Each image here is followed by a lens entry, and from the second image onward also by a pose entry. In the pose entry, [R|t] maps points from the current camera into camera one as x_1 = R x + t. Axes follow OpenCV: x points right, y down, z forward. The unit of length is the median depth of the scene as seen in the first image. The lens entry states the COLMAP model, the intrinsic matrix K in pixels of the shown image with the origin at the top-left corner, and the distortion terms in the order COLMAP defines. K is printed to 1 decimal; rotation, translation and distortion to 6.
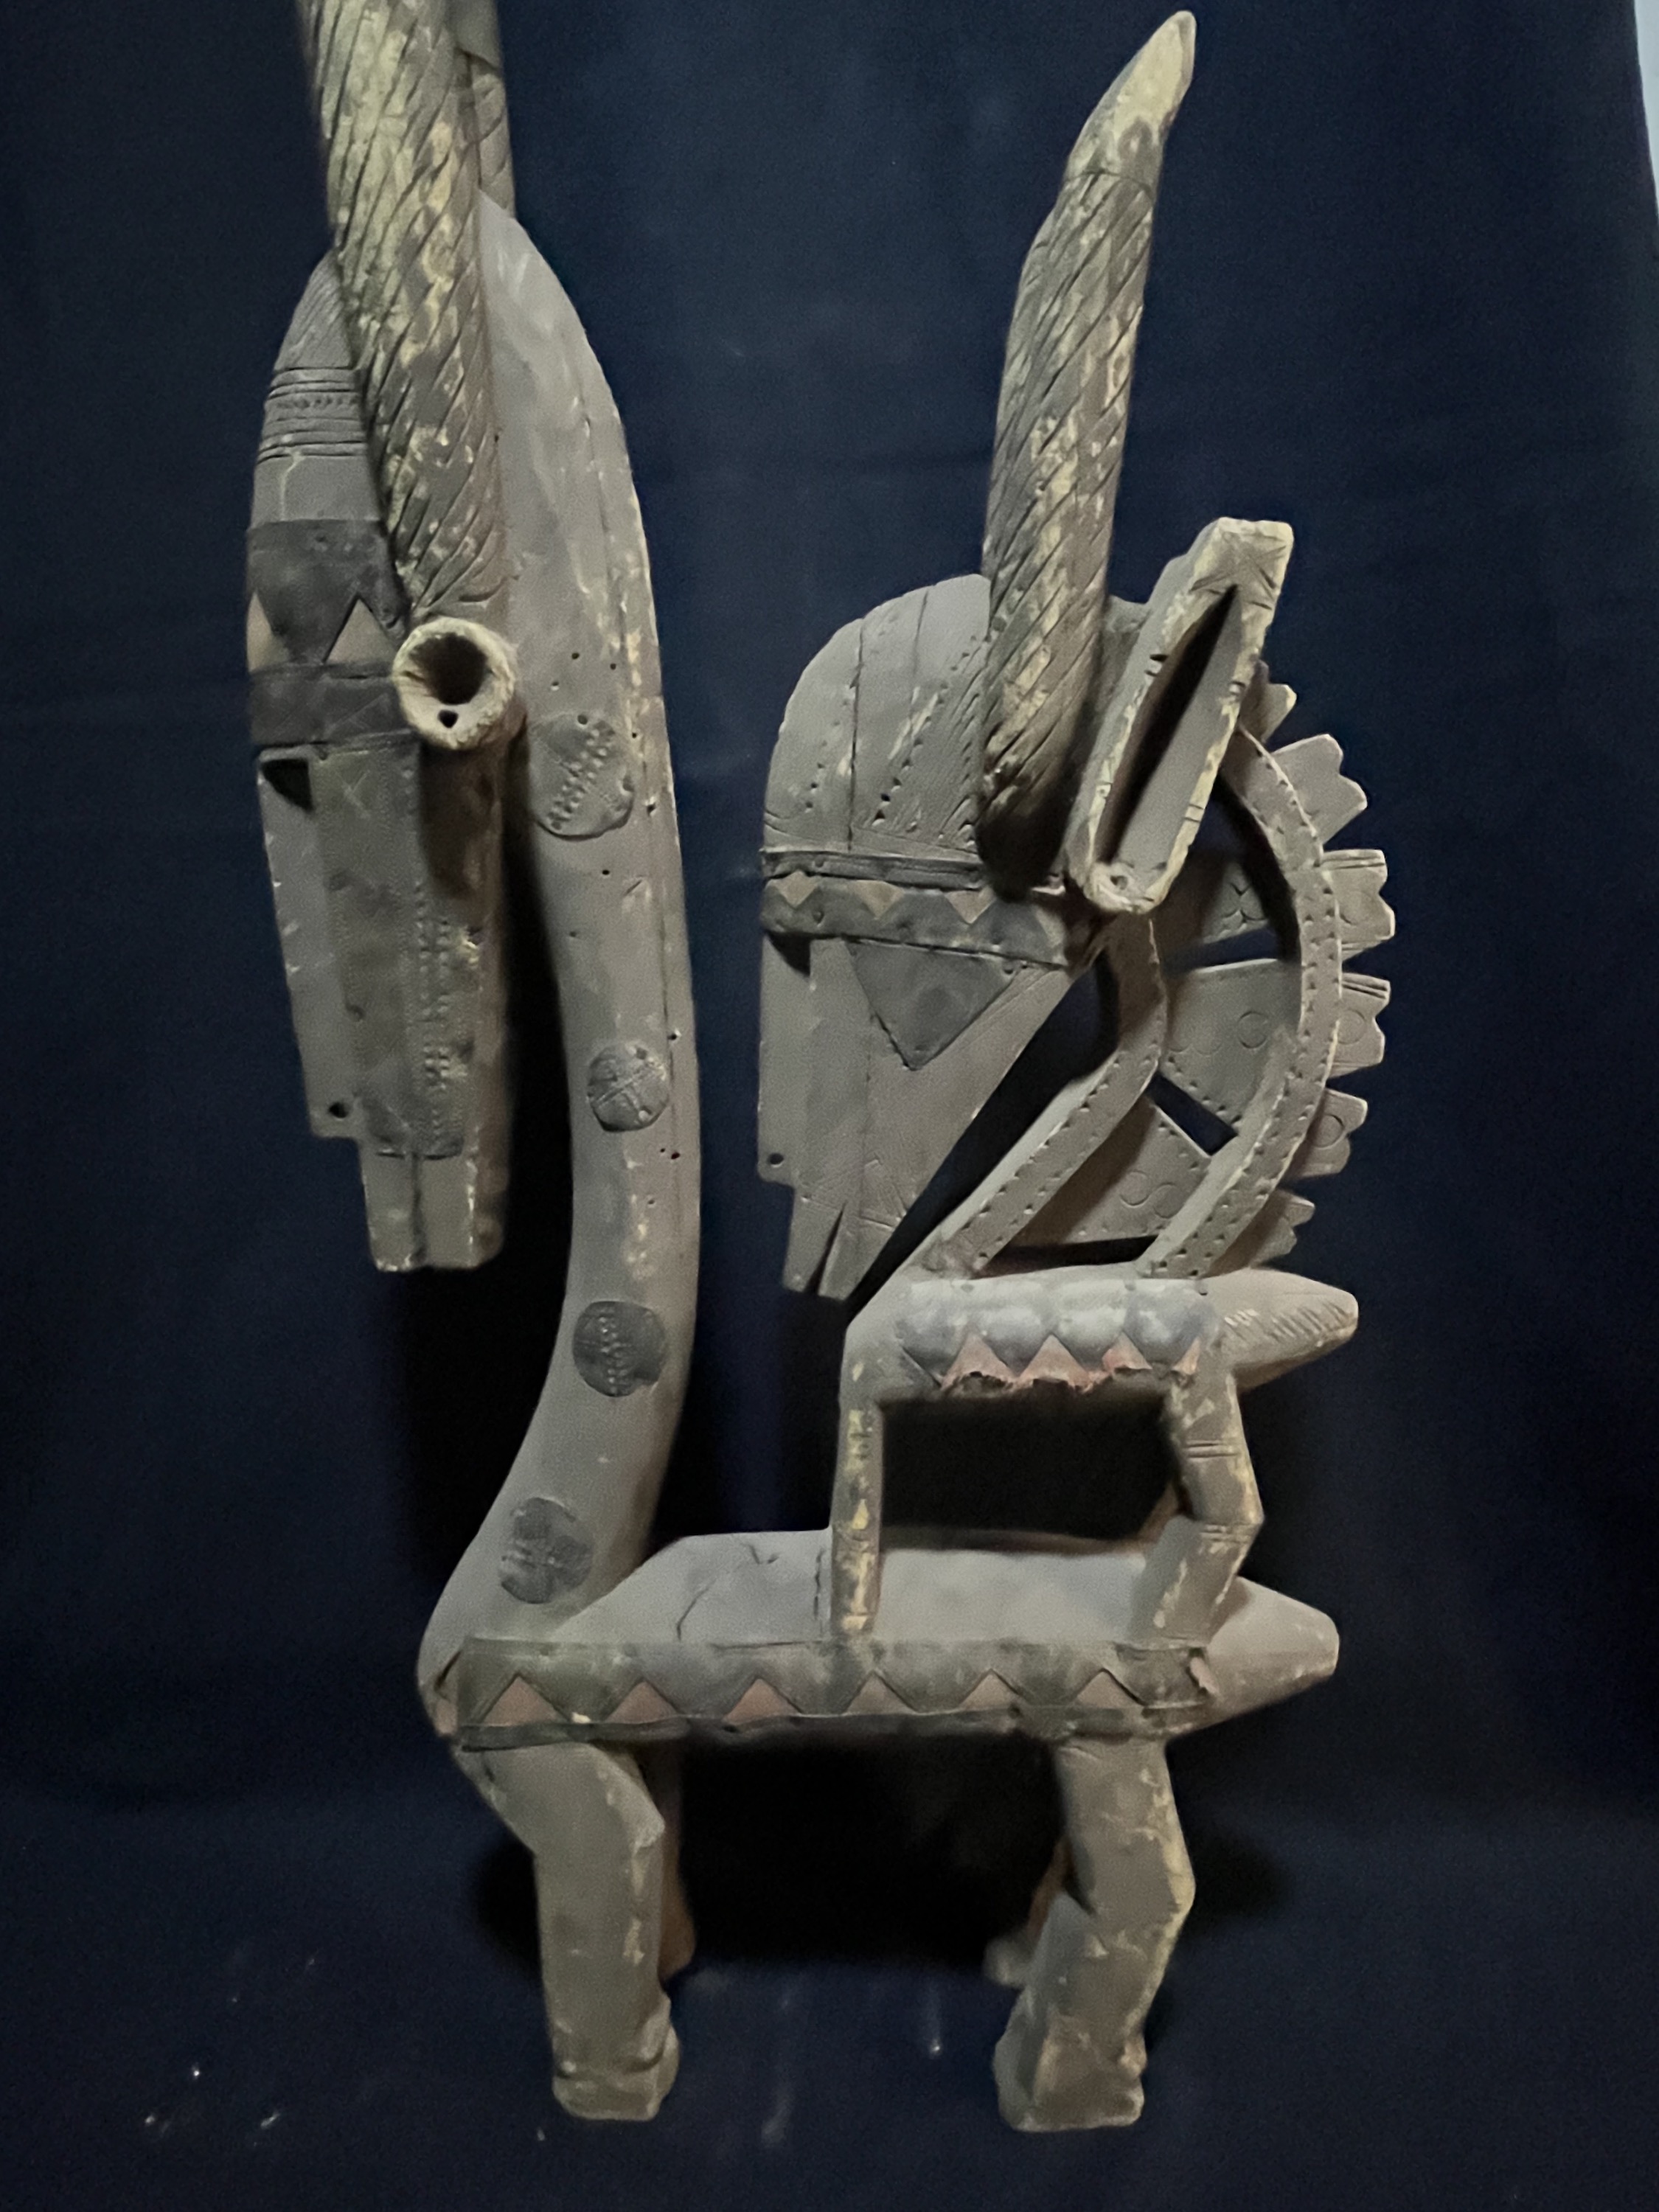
lens RADIAL K [[1268.2, 0, 818.0], [0, 1268.2, 1104.1], [0, 0, 1]] dist [0.009774, -0.014391]
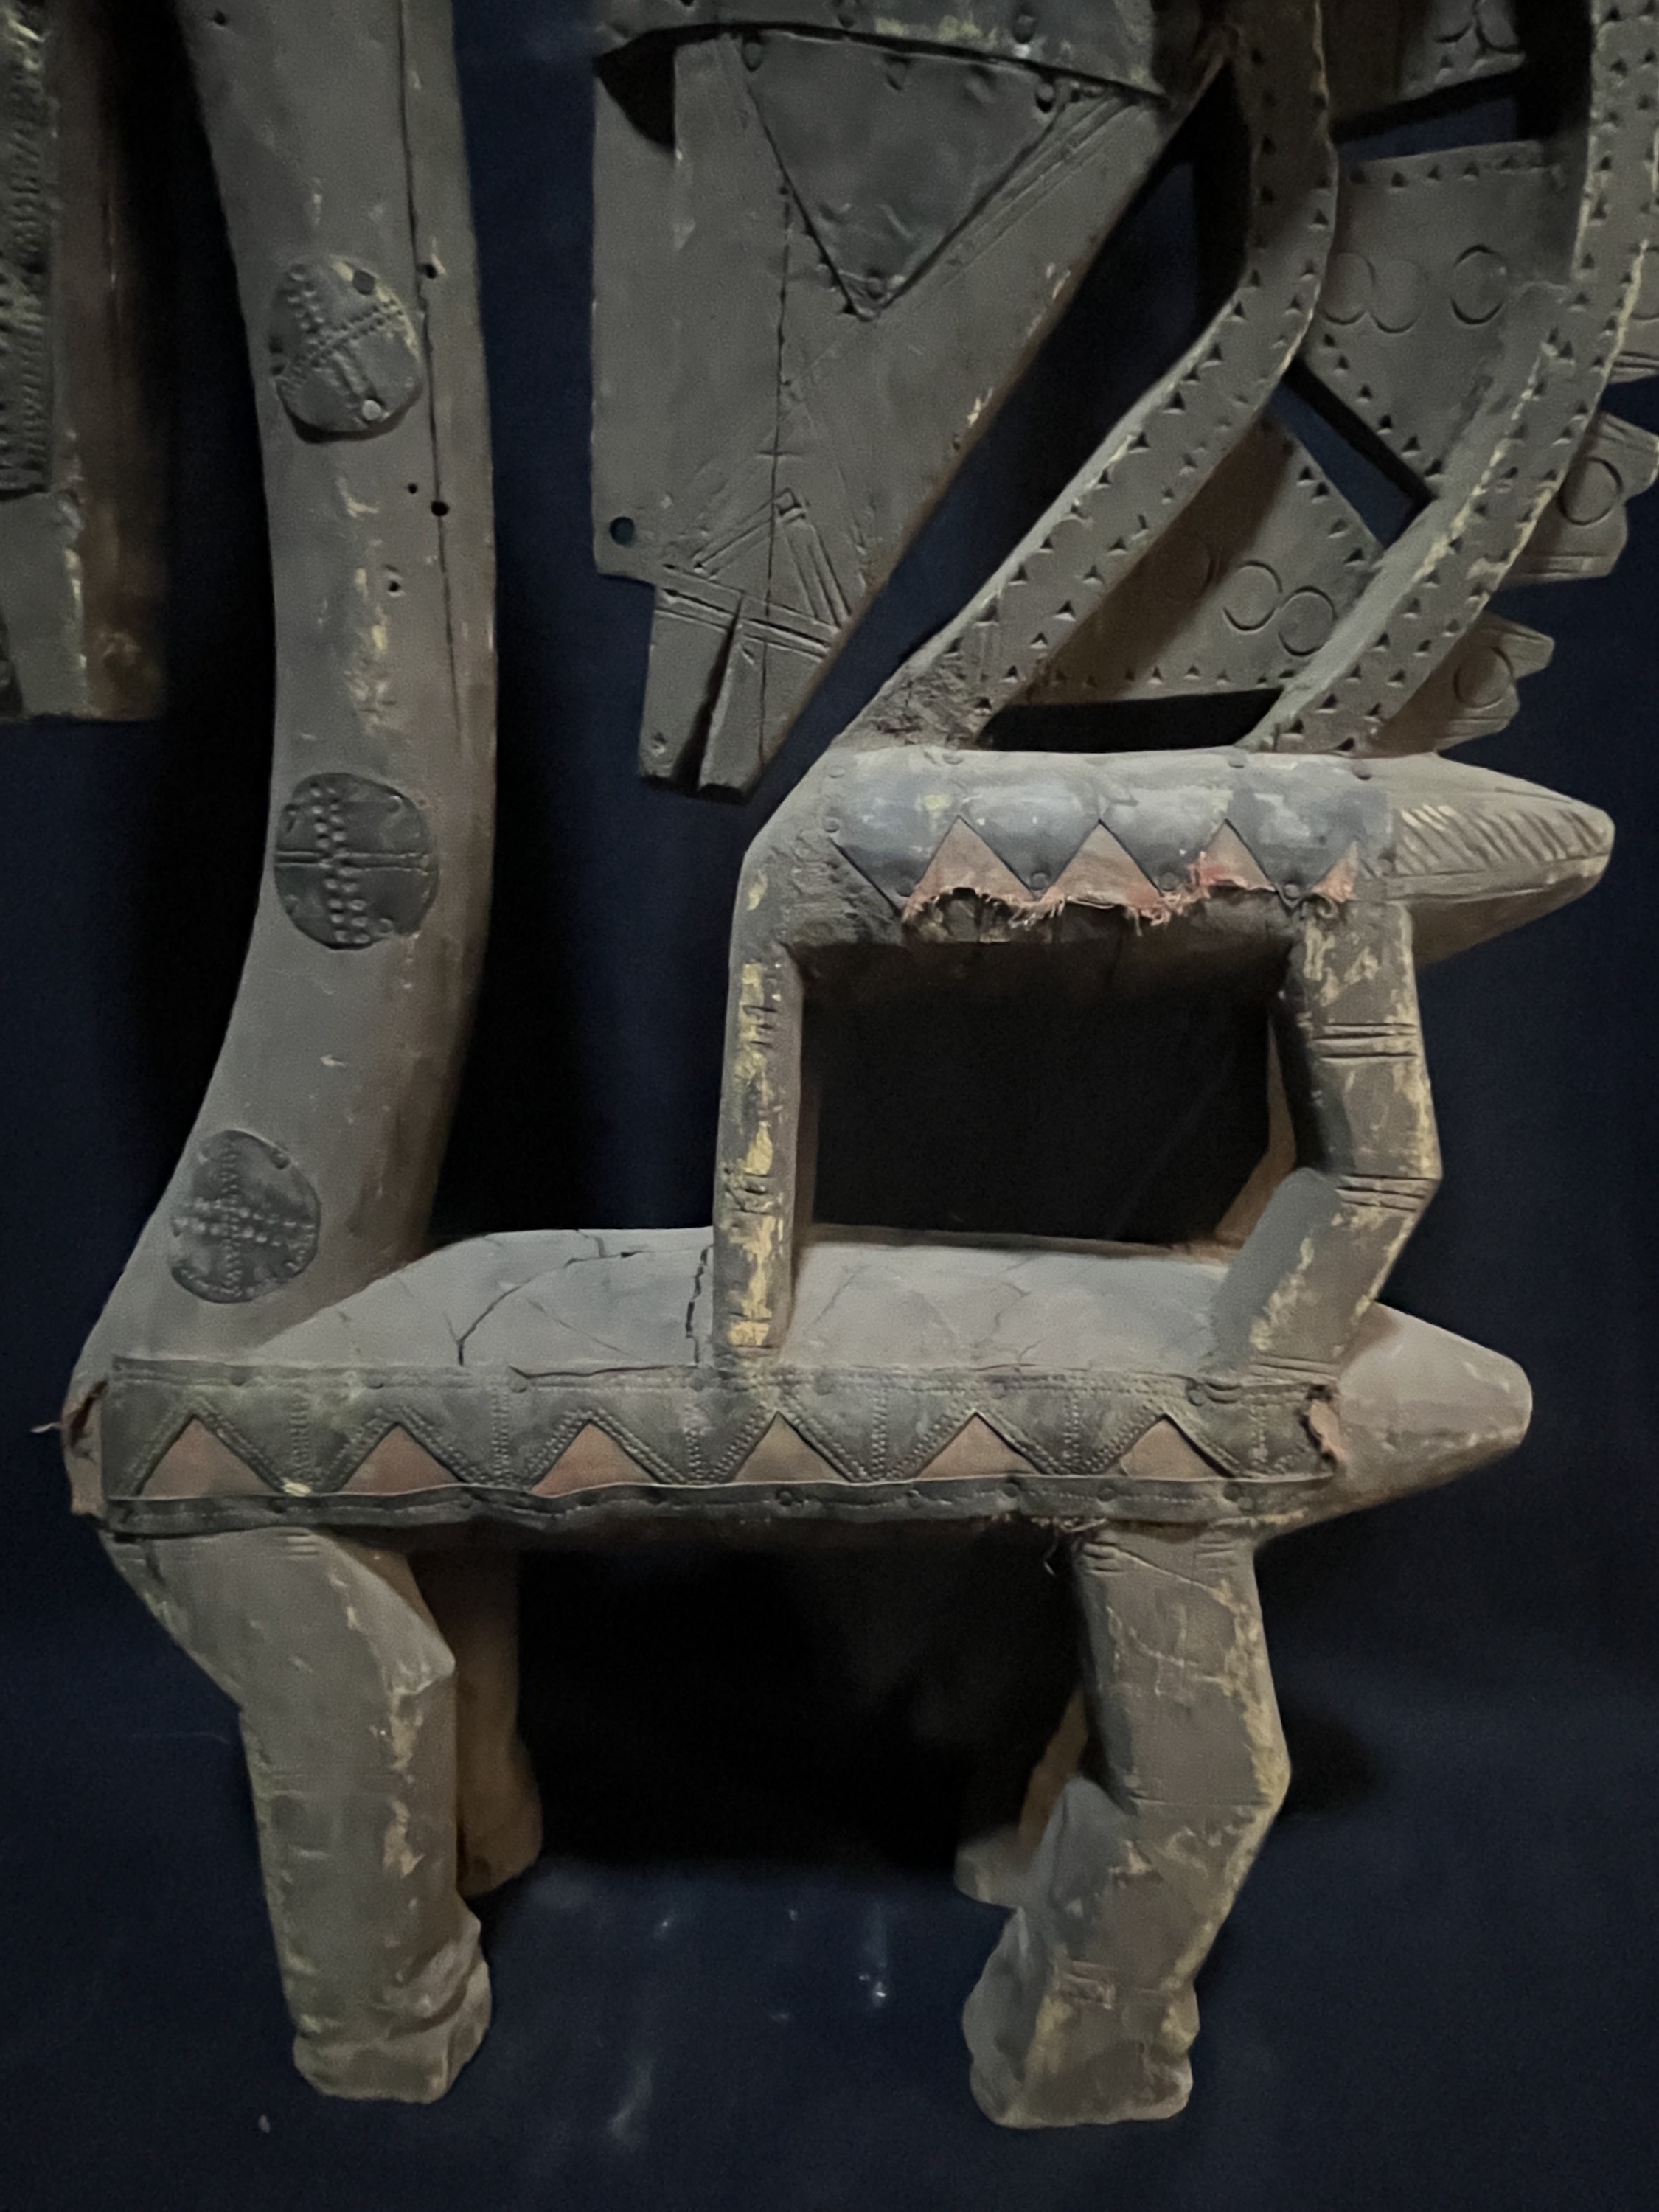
lens RADIAL K [[1253.8, 0, 829.5], [0, 1253.8, 1106.0], [0, 0, 1]] dist [-0.002390, -0.000582]
pose [[0.999798, 0.017518, 0.009805, 0.058895], [-0.018161, 0.997391, 0.069865, 0.260704], [-0.008556, -0.070028, 0.997508, 0.423714]]
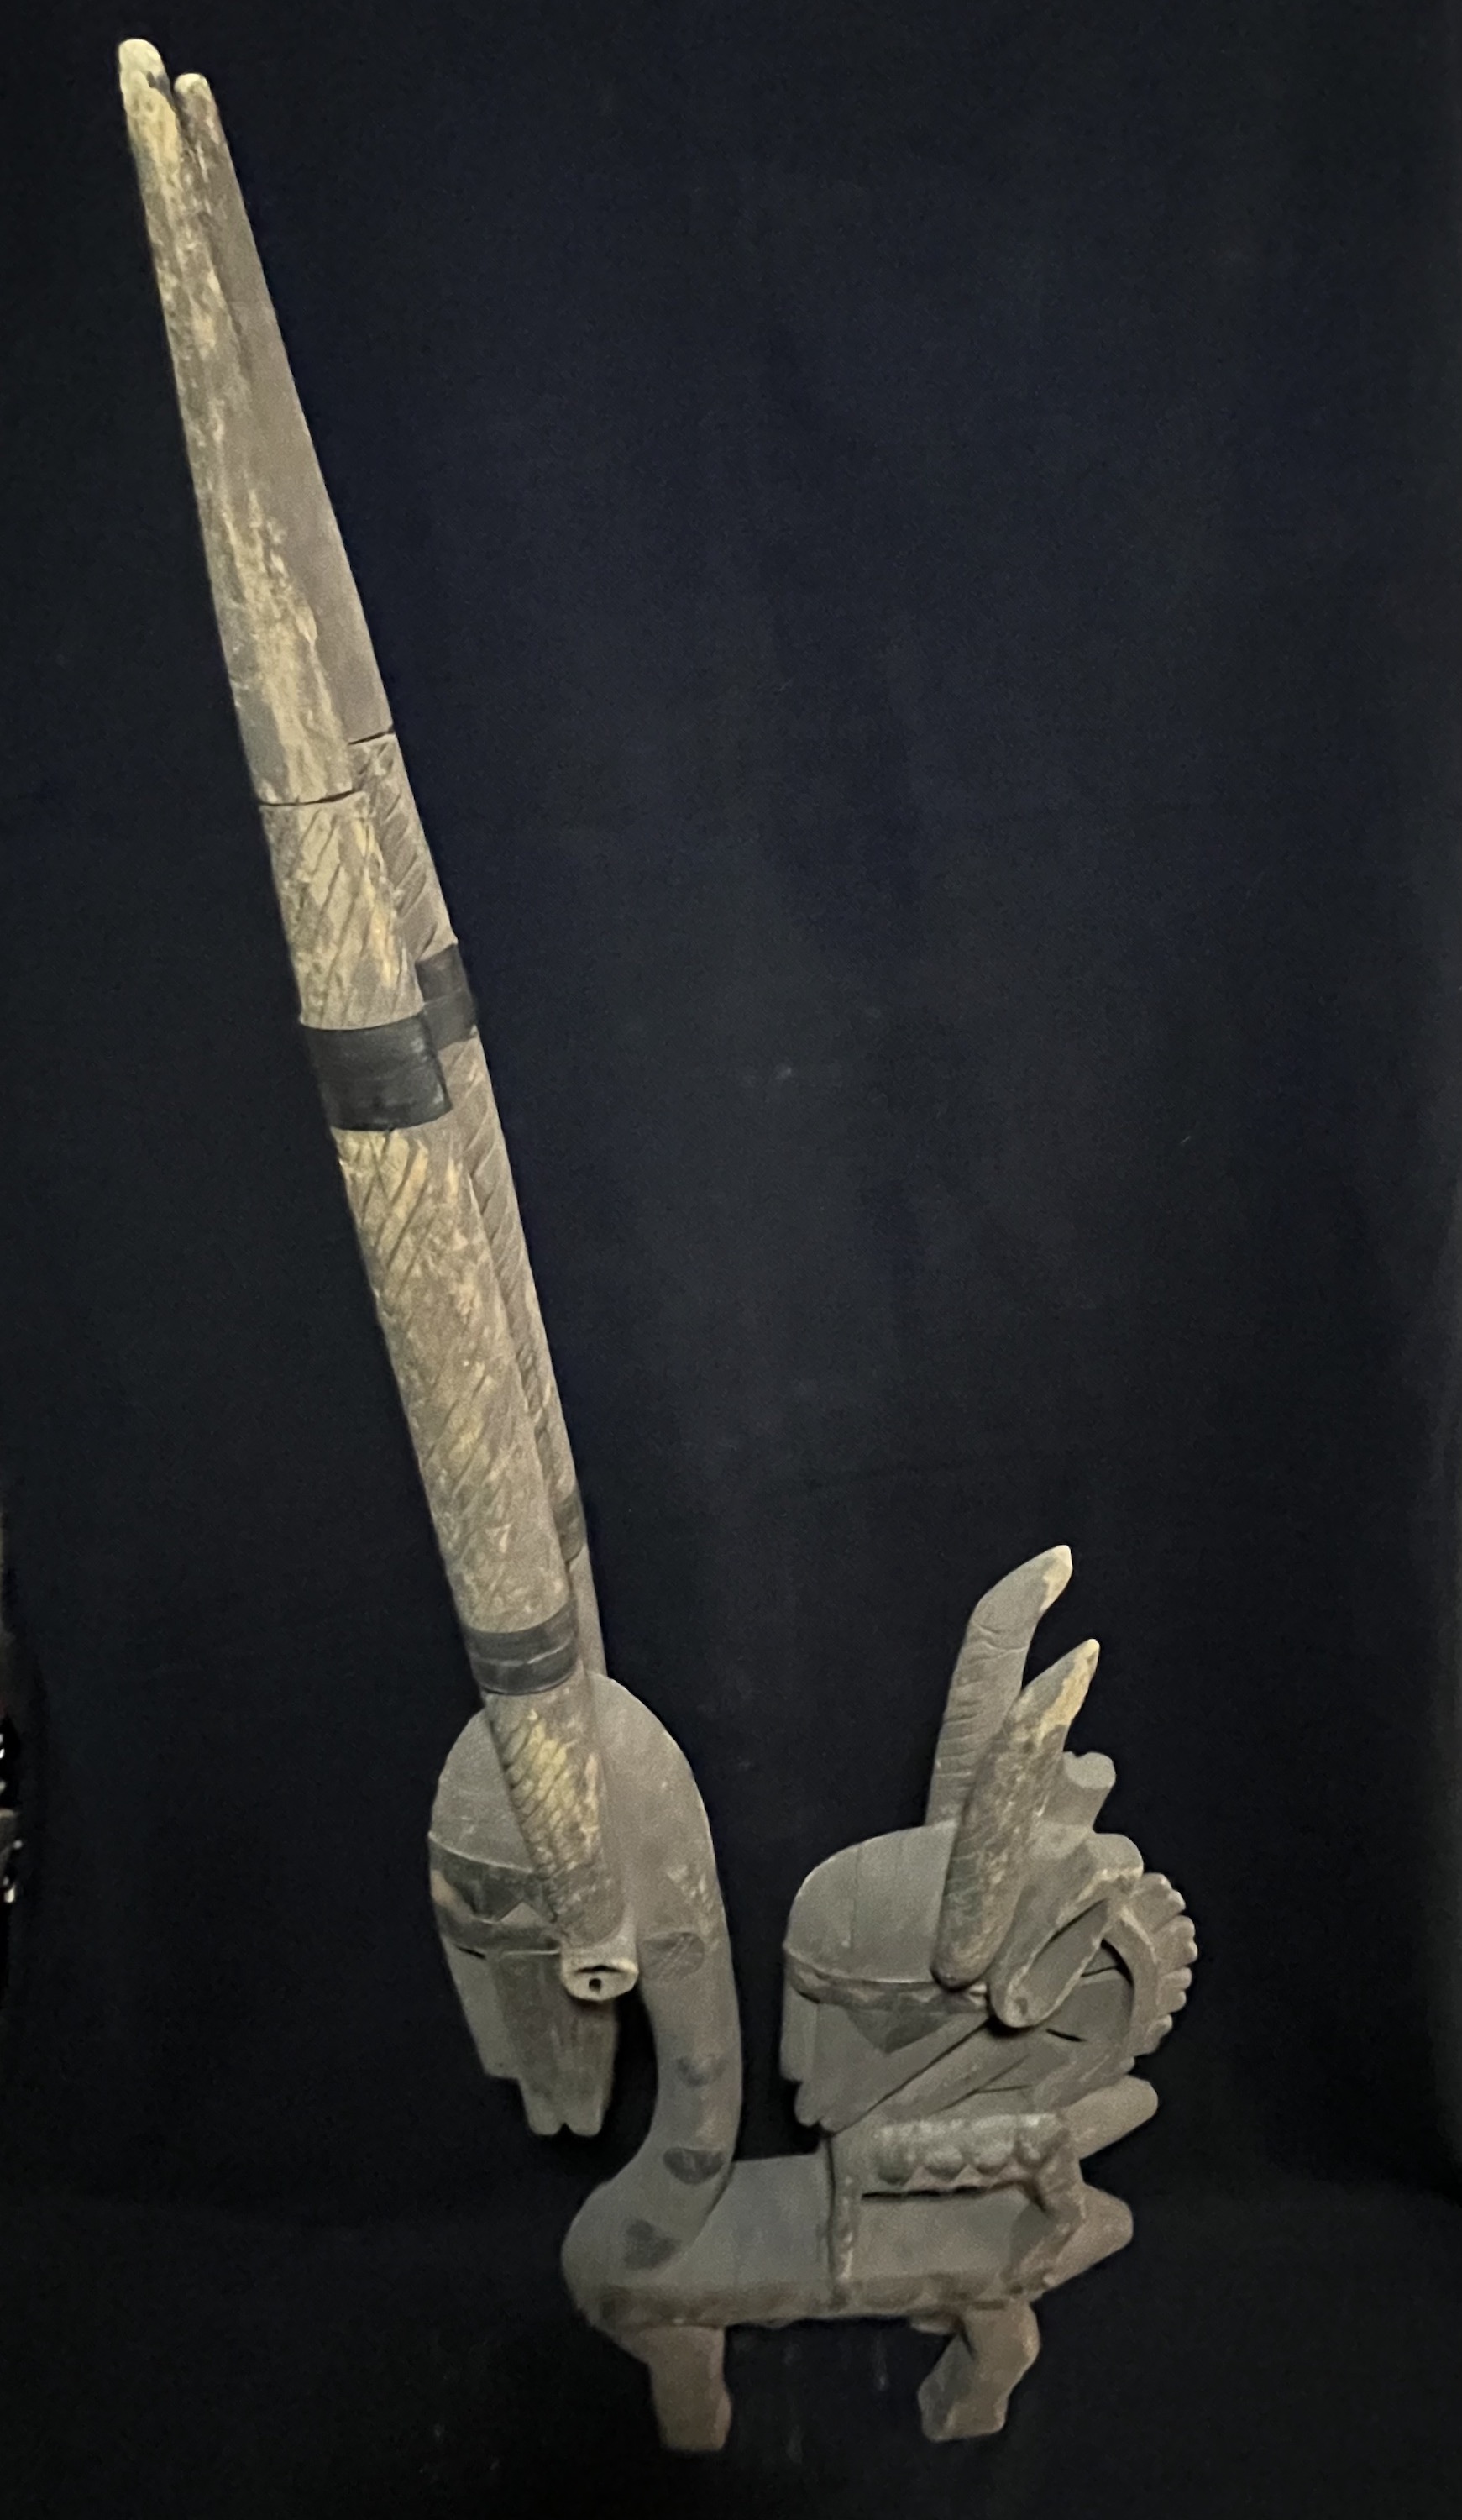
lens RADIAL K [[1454.4, 0, 731.0], [0, 1454.4, 1260.0], [0, 0, 1]] dist [0.000098, 0.000031]
pose [[0.997186, -0.050279, 0.055610, -0.157366], [0.027669, 0.936220, 0.350325, -1.503907], [-0.069677, -0.347800, 0.934976, -0.301480]]
